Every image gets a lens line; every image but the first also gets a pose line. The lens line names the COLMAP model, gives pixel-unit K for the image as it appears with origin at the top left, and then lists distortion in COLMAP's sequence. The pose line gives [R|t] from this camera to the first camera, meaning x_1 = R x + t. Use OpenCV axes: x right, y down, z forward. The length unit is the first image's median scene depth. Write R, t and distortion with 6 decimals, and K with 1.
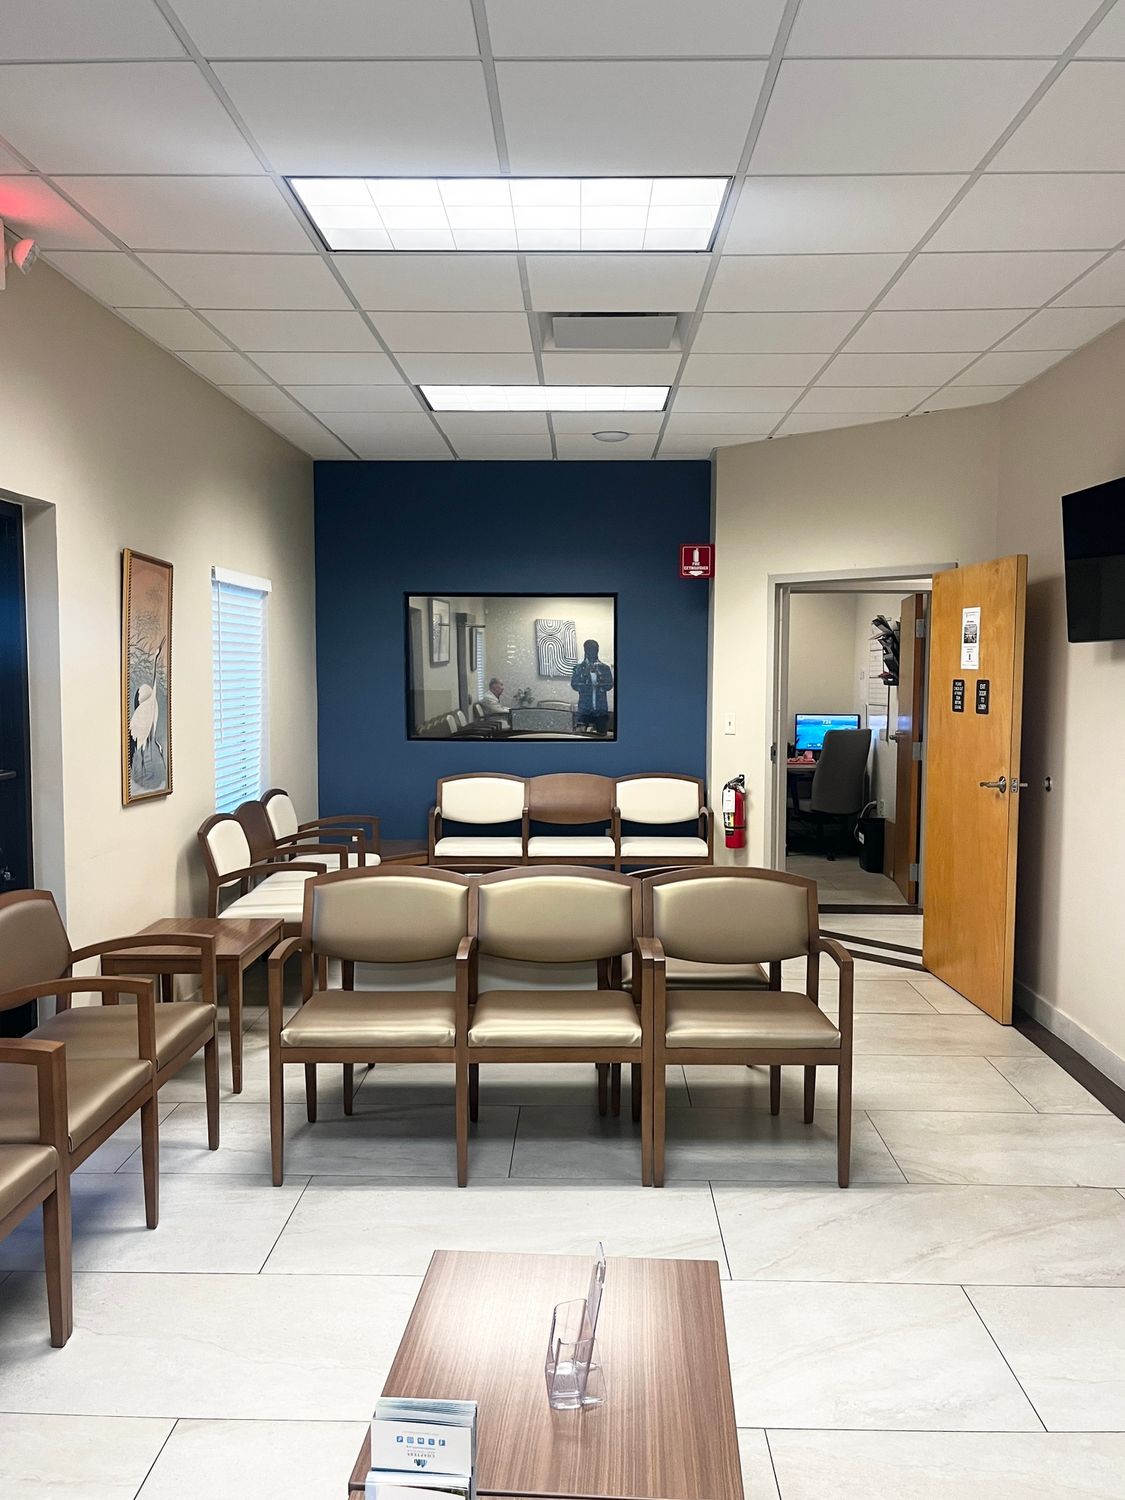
lens RADIAL K [[1182.9, 0, 554.5], [0, 1182.9, 758.7], [0, 0, 1]] dist [0.022405, 0.007845]
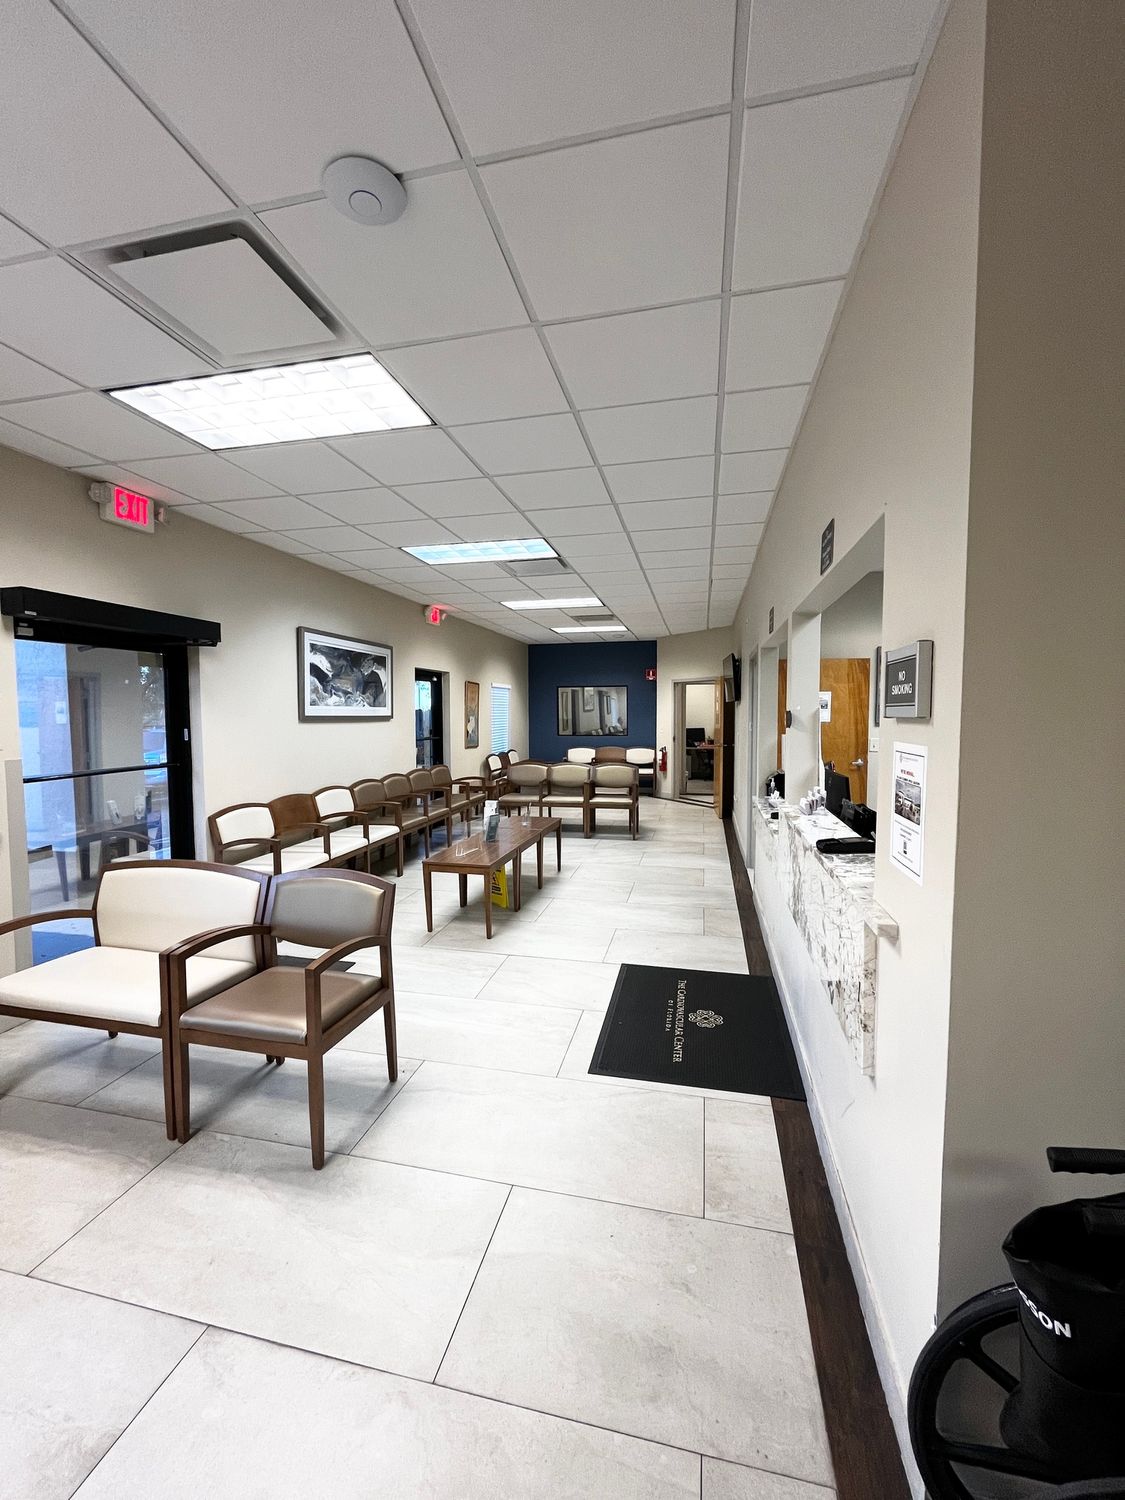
lens RADIAL K [[613.5, 0, 565.2], [0, 613.5, 744.2], [0, 0, 1]] dist [-0.000230, 0.000788]
pose [[0.976922, 0.000712, -0.213597, 0.242977], [-0.006557, 0.999623, -0.026655, 0.050763], [0.213498, 0.027441, 0.976558, -0.561031]]
